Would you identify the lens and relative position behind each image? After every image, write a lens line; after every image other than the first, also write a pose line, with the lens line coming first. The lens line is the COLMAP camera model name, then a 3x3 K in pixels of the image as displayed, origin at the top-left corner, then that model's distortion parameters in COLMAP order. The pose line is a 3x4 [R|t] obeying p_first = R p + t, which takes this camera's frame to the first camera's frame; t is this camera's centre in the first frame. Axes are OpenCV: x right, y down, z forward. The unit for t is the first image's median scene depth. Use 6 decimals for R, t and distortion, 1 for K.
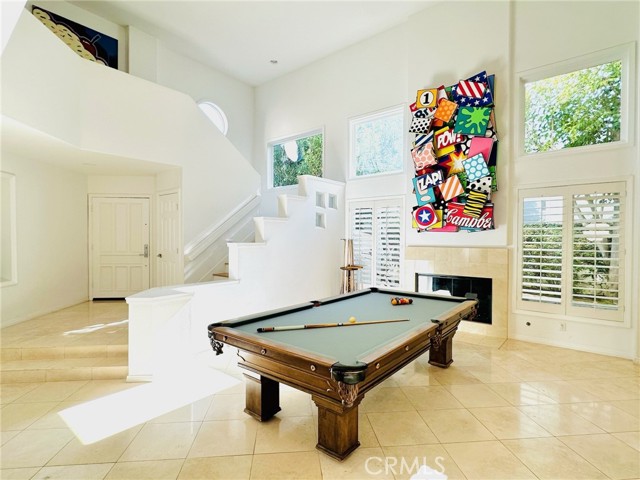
lens RADIAL K [[329.1, 0, 321.1], [0, 329.1, 237.4], [0, 0, 1]] dist [-0.004301, 0.000359]
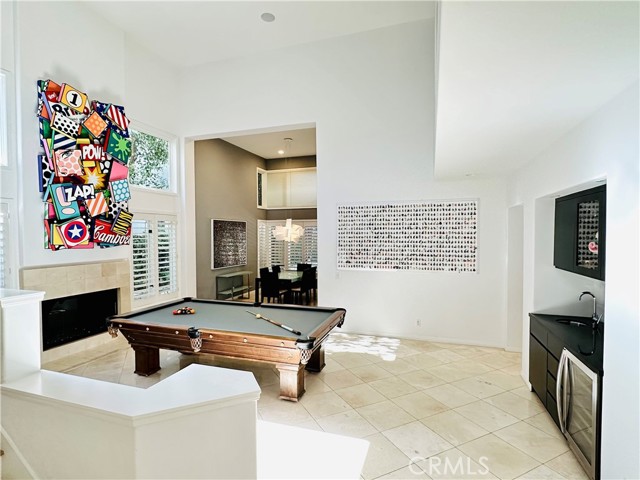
lens RADIAL K [[329.1, 0, 324.4], [0, 329.1, 238.9], [0, 0, 1]] dist [-0.004301, 0.000359]
pose [[-0.358802, -0.015703, 0.933282, -0.765665], [0.003878, 0.999825, 0.018313, -0.060170], [-0.933406, 0.010190, -0.358678, 0.705388]]
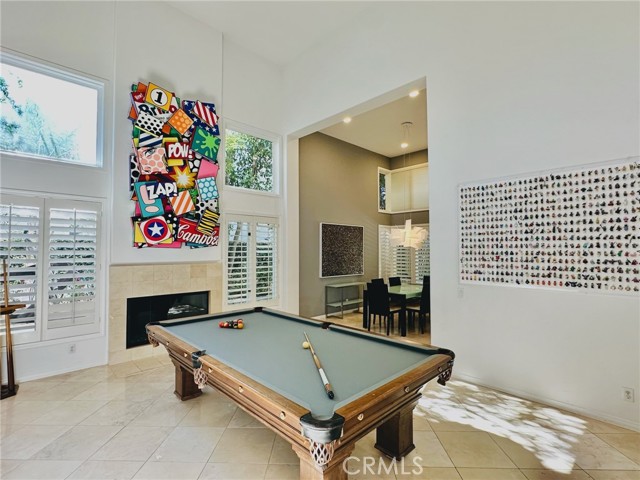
lens RADIAL K [[312.4, 0, 319.8], [0, 312.4, 238.0], [0, 0, 1]] dist [0.004494, -0.002651]
pose [[0.116977, 0.035472, 0.992501, -0.460861], [0.004776, 0.999330, -0.036279, -0.010811], [-0.993123, 0.008984, 0.116729, 0.483949]]
